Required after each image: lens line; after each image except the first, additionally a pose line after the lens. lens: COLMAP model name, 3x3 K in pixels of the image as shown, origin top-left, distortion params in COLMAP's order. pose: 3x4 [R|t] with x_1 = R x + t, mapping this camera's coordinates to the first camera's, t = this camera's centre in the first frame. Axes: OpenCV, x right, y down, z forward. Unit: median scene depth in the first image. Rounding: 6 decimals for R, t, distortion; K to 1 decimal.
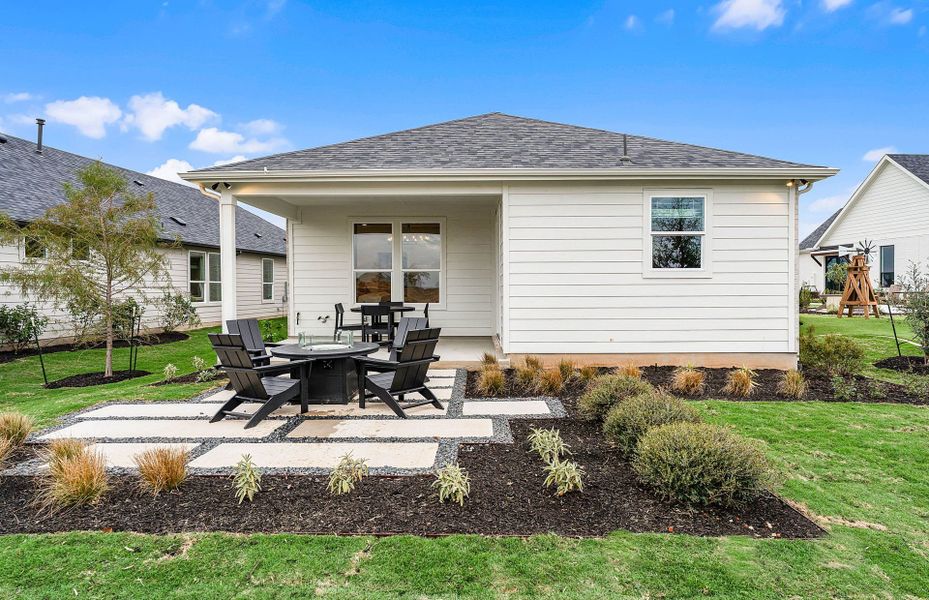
lens RADIAL K [[530.5, 0, 464.5], [0, 530.5, 300.0], [0, 0, 1]] dist [-0.011097, -0.000981]
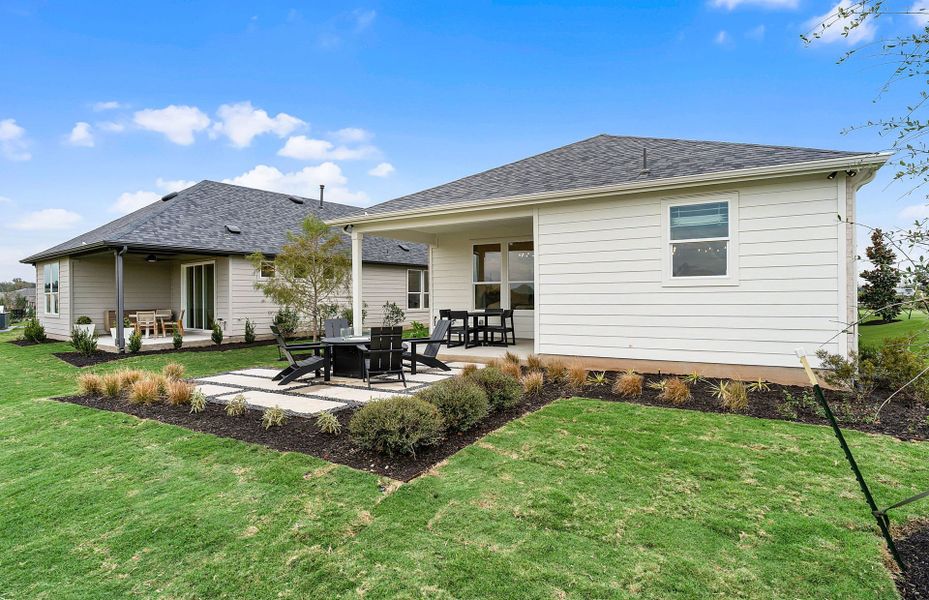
lens RADIAL K [[492.9, 0, 464.5], [0, 492.9, 300.0], [0, 0, 1]] dist [-0.017451, -0.000215]
pose [[0.865256, -0.000234, -0.501331, 0.479938], [-0.008655, 0.999844, -0.015404, 0.002135], [0.501256, 0.017668, 0.865119, -0.004856]]
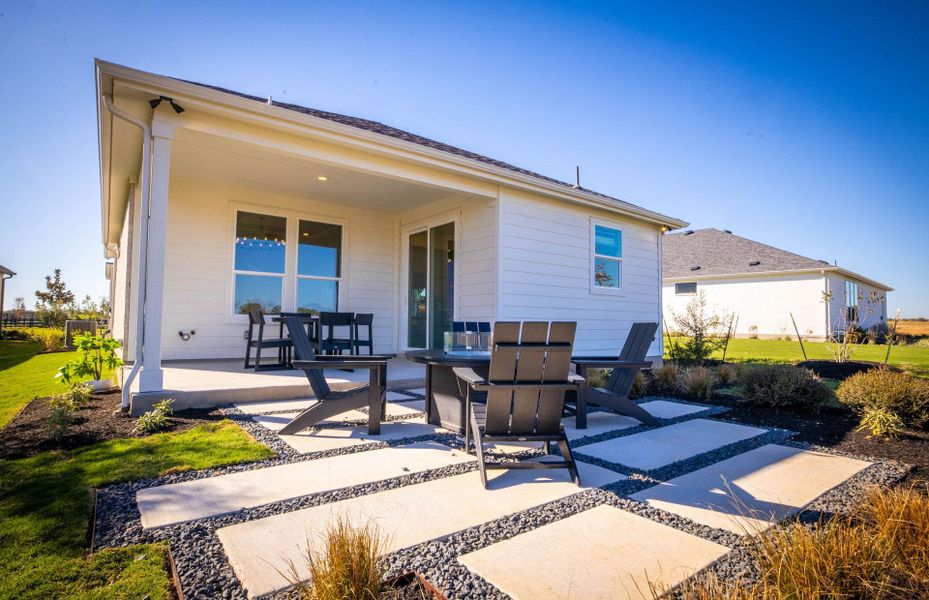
lens RADIAL K [[486.1, 0, 462.4], [0, 486.1, 297.7], [0, 0, 1]] dist [-0.011673, 0.000326]
pose [[0.786970, 0.046825, 0.615212, -0.516760], [-0.001241, 0.997234, -0.074314, 0.044876], [-0.616990, 0.057719, 0.784851, 0.351726]]
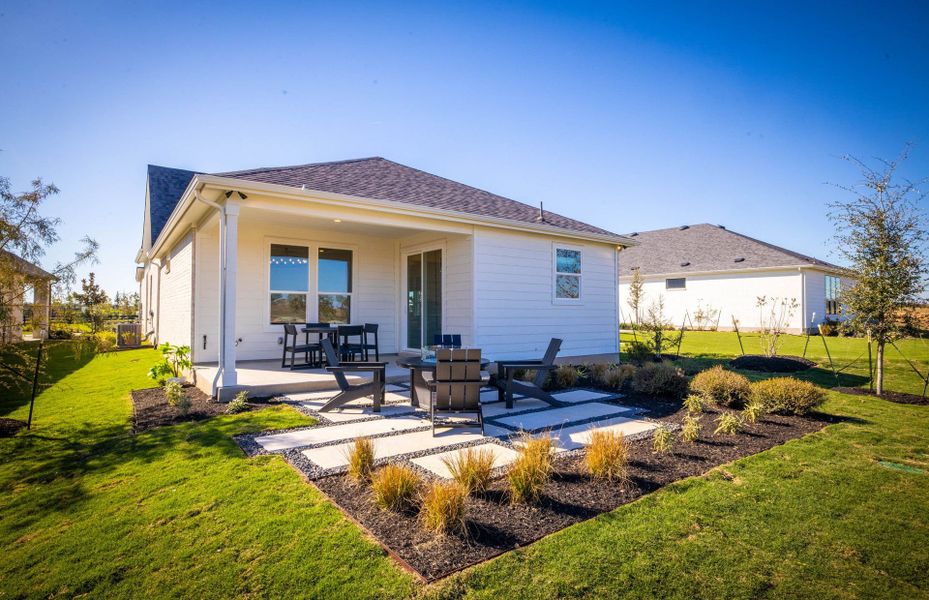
lens RADIAL K [[492.9, 0, 464.5], [0, 492.9, 300.0], [0, 0, 1]] dist [-0.017451, -0.000215]
pose [[0.797198, 0.023134, 0.603275, -0.640140], [0.006776, 0.998860, -0.047258, 0.006721], [-0.603680, 0.041762, 0.796132, 0.093978]]
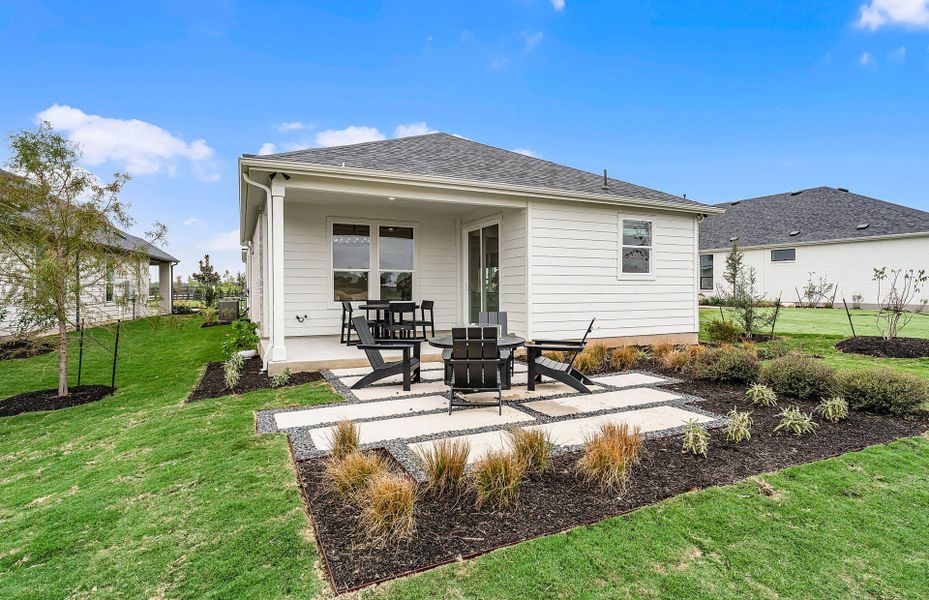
lens RADIAL K [[486.1, 0, 462.4], [0, 486.1, 297.7], [0, 0, 1]] dist [-0.011673, 0.000326]
pose [[0.898045, -0.004945, 0.439875, -0.539678], [0.007672, 0.999961, -0.004422, 0.004798], [-0.439836, 0.007346, 0.898048, 0.085040]]
